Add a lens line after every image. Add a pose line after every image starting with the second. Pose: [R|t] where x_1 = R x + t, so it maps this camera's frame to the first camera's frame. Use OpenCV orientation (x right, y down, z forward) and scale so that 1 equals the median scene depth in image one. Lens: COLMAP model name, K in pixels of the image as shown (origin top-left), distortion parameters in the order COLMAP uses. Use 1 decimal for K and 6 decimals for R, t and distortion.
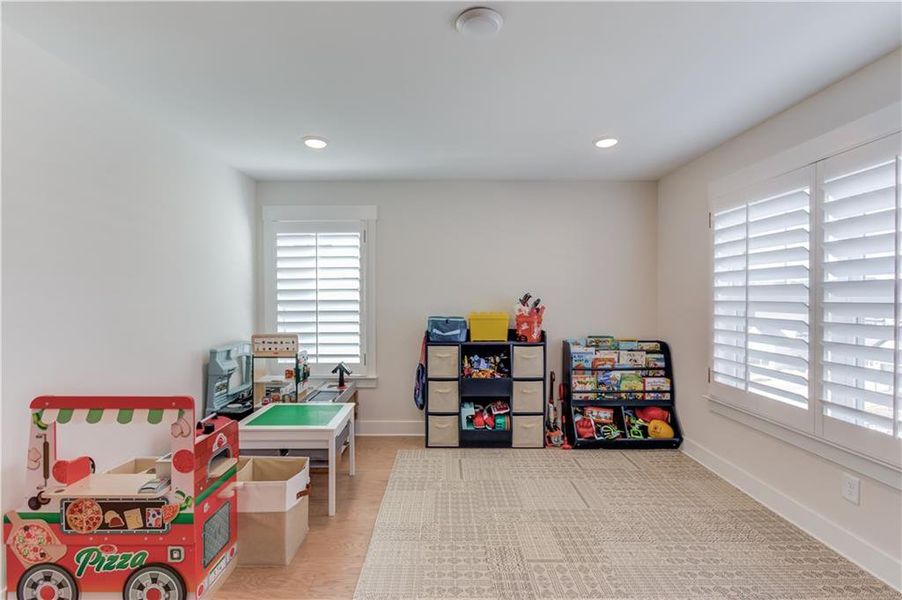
lens RADIAL K [[428.9, 0, 442.8], [0, 428.9, 300.0], [0, 0, 1]] dist [-0.001406, 0.000826]
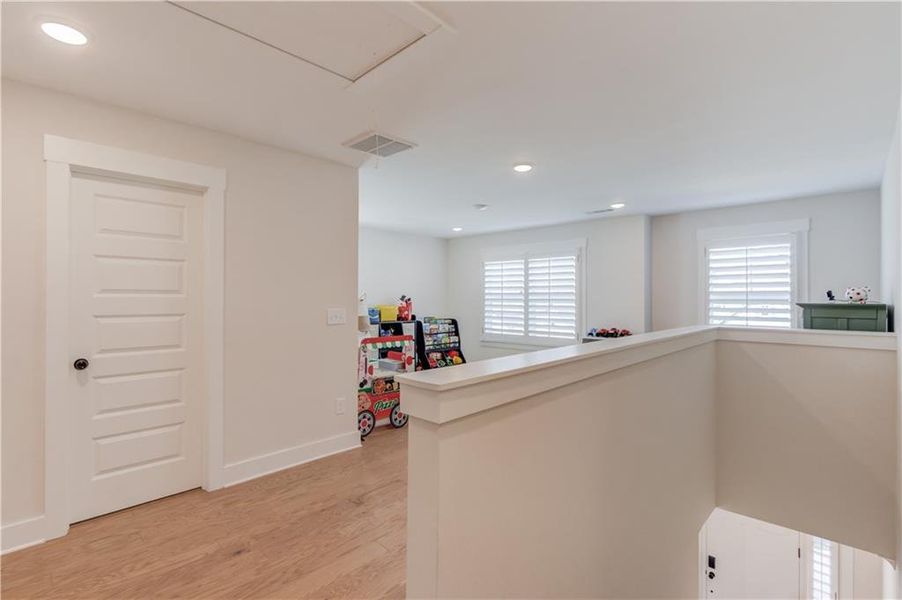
lens RADIAL K [[433.8, 0, 444.8], [0, 433.8, 300.5], [0, 0, 1]] dist [-0.010239, 0.000377]
pose [[0.690392, -0.001685, 0.723433, -1.074202], [0.004000, 0.999991, -0.001489, 0.012026], [-0.723424, 0.003922, 0.690393, -0.430692]]
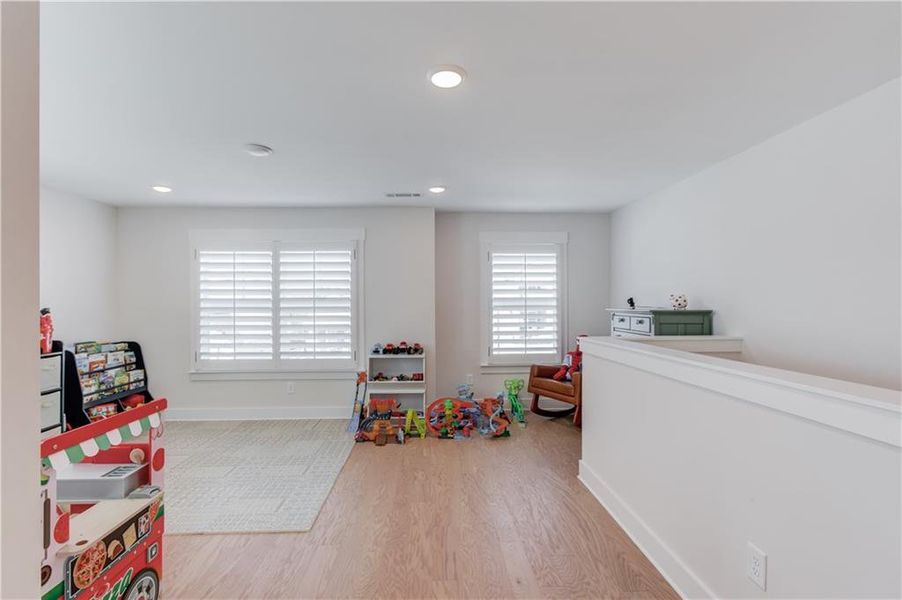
lens RADIAL K [[428.9, 0, 442.8], [0, 428.9, 300.0], [0, 0, 1]] dist [-0.001406, 0.000826]
pose [[-0.029281, 0.005466, 0.999556, -0.788288], [0.013474, 0.999896, -0.005074, -0.004609], [-0.999480, 0.013319, -0.029352, 0.144535]]
